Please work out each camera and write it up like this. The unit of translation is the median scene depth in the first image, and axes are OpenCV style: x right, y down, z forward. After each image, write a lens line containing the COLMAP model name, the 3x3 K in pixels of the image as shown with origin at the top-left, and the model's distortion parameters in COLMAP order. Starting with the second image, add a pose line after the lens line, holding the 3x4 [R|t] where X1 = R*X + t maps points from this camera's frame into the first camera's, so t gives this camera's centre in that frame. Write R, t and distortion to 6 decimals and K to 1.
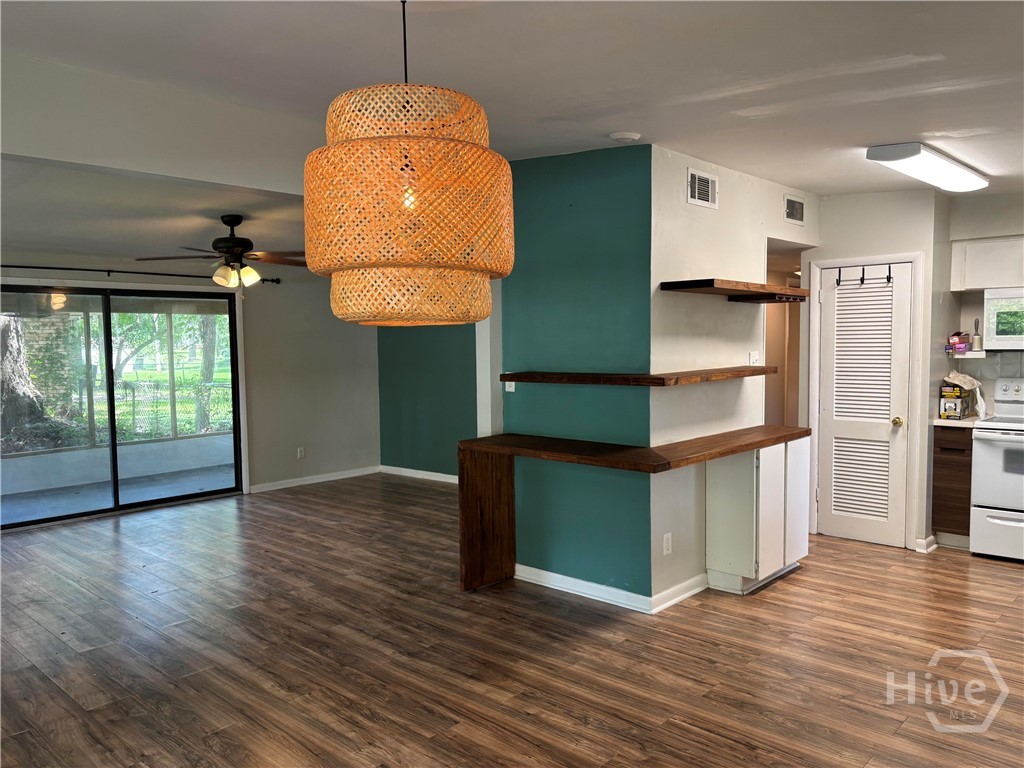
lens RADIAL K [[777.8, 0, 505.1], [0, 777.8, 390.7], [0, 0, 1]] dist [0.043672, -0.005853]
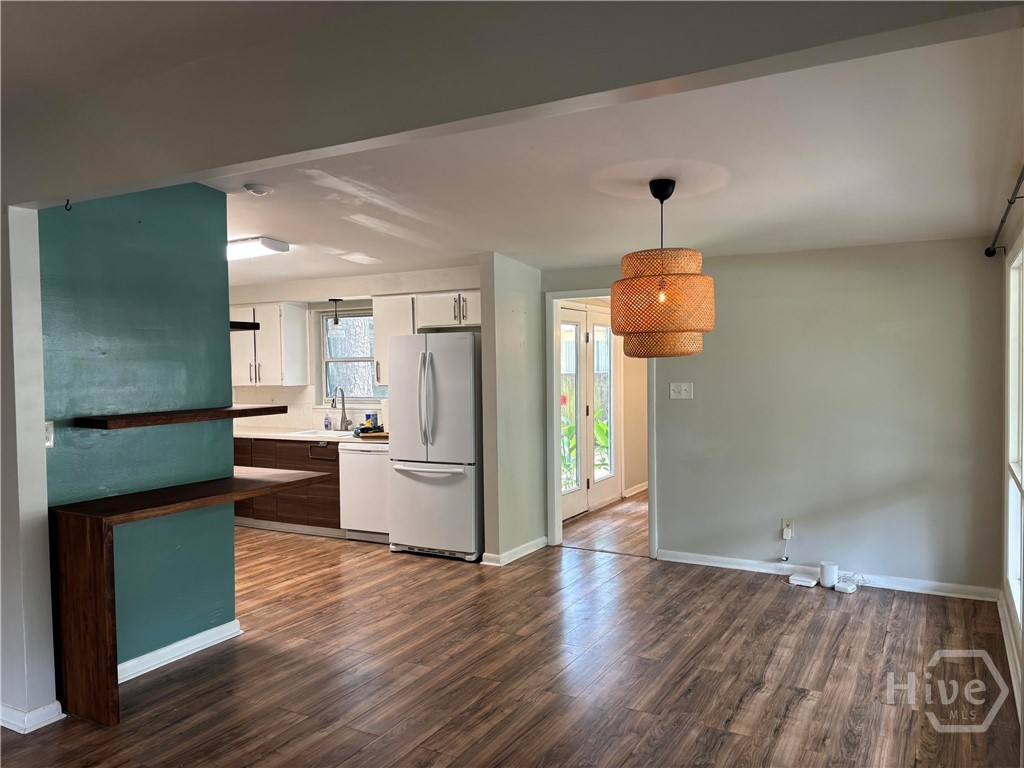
lens RADIAL K [[777.8, 0, 505.1], [0, 777.8, 390.7], [0, 0, 1]] dist [0.043672, -0.005853]
pose [[-0.236852, -0.014308, 0.971440, -1.028446], [0.082563, 0.995978, 0.034799, -0.054022], [-0.968031, 0.088448, -0.234719, 0.974874]]
